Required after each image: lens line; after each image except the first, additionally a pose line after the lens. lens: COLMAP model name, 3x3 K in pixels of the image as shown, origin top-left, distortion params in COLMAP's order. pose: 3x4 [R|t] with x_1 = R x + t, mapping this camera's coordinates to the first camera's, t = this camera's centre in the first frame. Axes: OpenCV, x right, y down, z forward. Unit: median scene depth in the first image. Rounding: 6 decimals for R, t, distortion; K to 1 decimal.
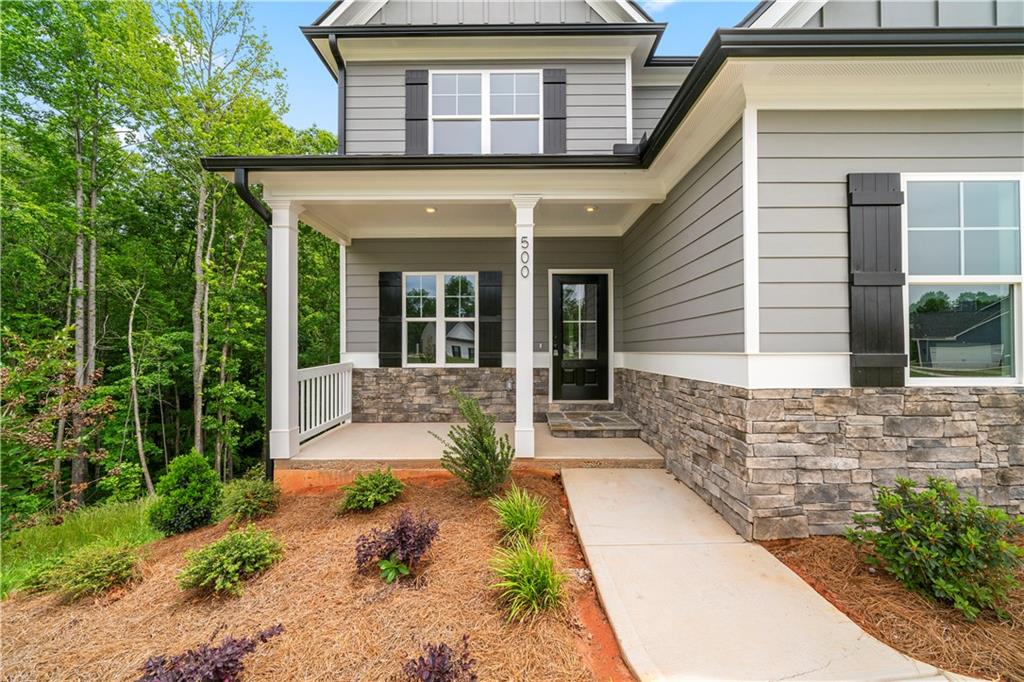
lens RADIAL K [[385.1, 0, 510.6], [0, 385.1, 344.2], [0, 0, 1]] dist [-0.003700, -0.000626]
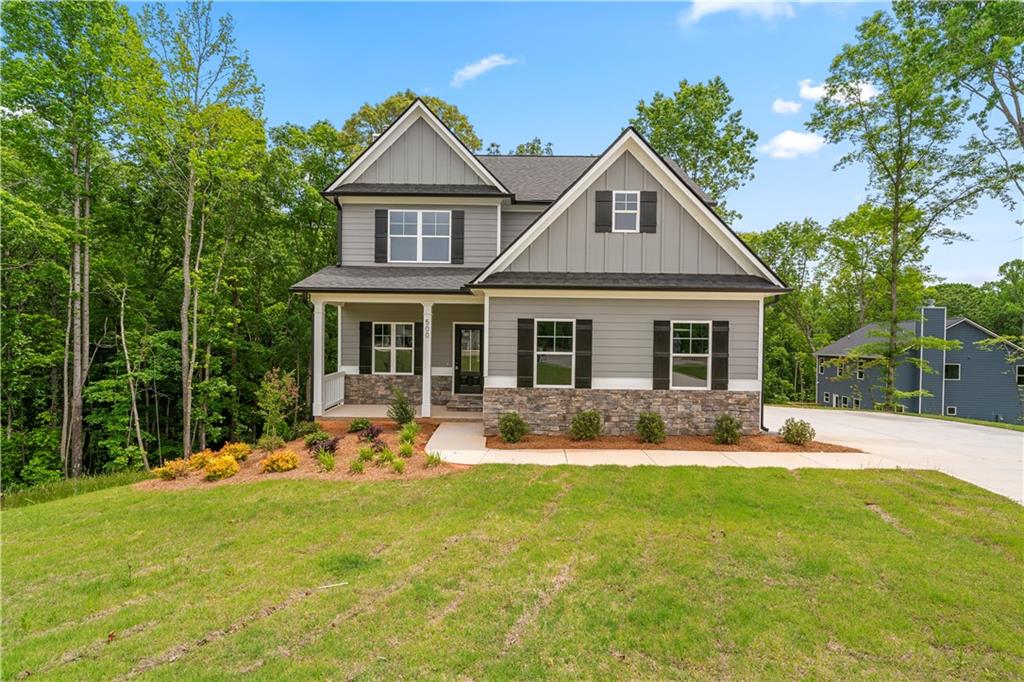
lens RADIAL K [[492.9, 0, 515.3], [0, 492.9, 341.0], [0, 0, 1]] dist [-0.010035, -0.000459]
pose [[0.999799, 0.014808, 0.013548, 0.346963], [-0.015069, 0.999699, 0.019377, -0.146164], [-0.013257, -0.019577, 0.999720, -1.276029]]
